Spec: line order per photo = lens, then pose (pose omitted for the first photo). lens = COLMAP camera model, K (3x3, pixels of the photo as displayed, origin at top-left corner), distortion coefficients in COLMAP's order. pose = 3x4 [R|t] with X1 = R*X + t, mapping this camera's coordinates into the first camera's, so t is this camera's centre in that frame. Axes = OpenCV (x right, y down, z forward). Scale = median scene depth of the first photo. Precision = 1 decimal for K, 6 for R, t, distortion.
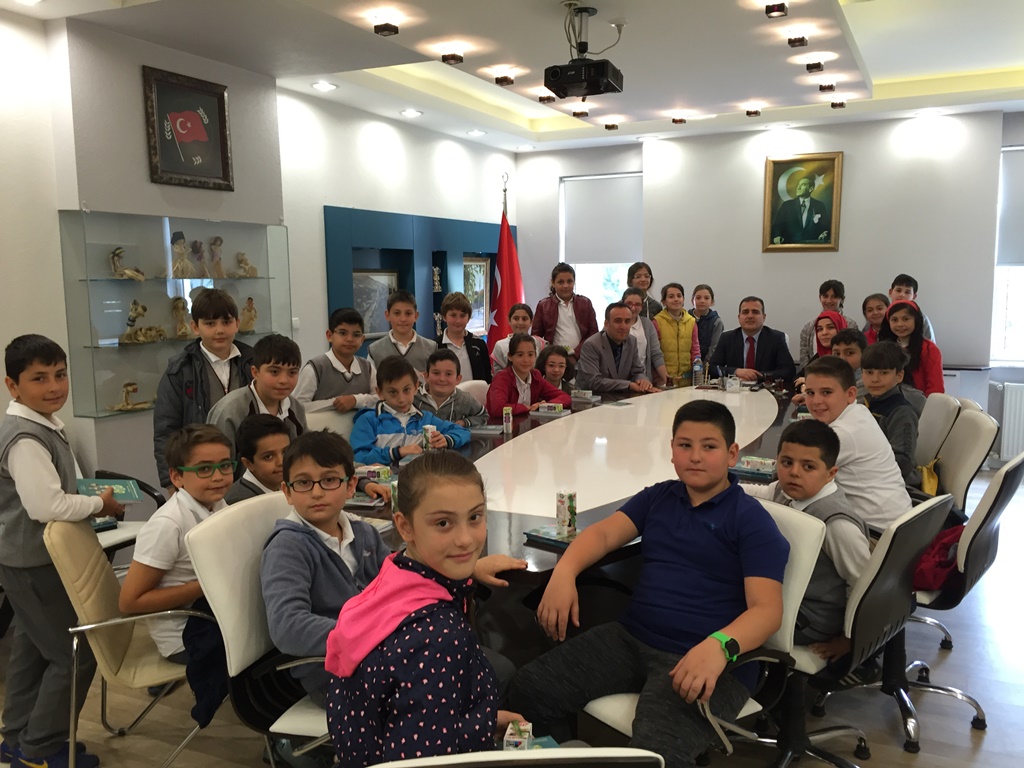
lens RADIAL K [[874.5, 0, 514.6], [0, 874.5, 384.2], [0, 0, 1]] dist [0.074966, -0.098212]
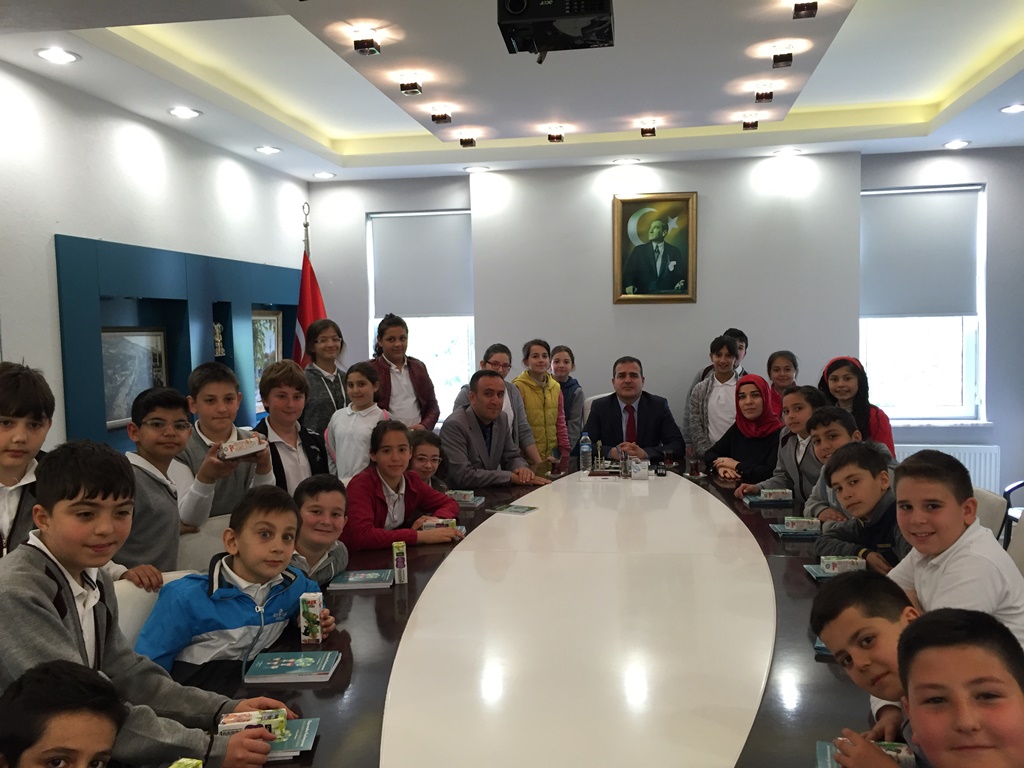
lens RADIAL K [[874.5, 0, 506.3], [0, 874.5, 380.5], [0, 0, 1]] dist [0.074966, -0.098212]
pose [[0.958686, -0.026874, 0.283194, -0.069735], [0.045156, 0.997282, -0.058224, -0.031534], [-0.280860, 0.068606, 0.957294, 0.225542]]
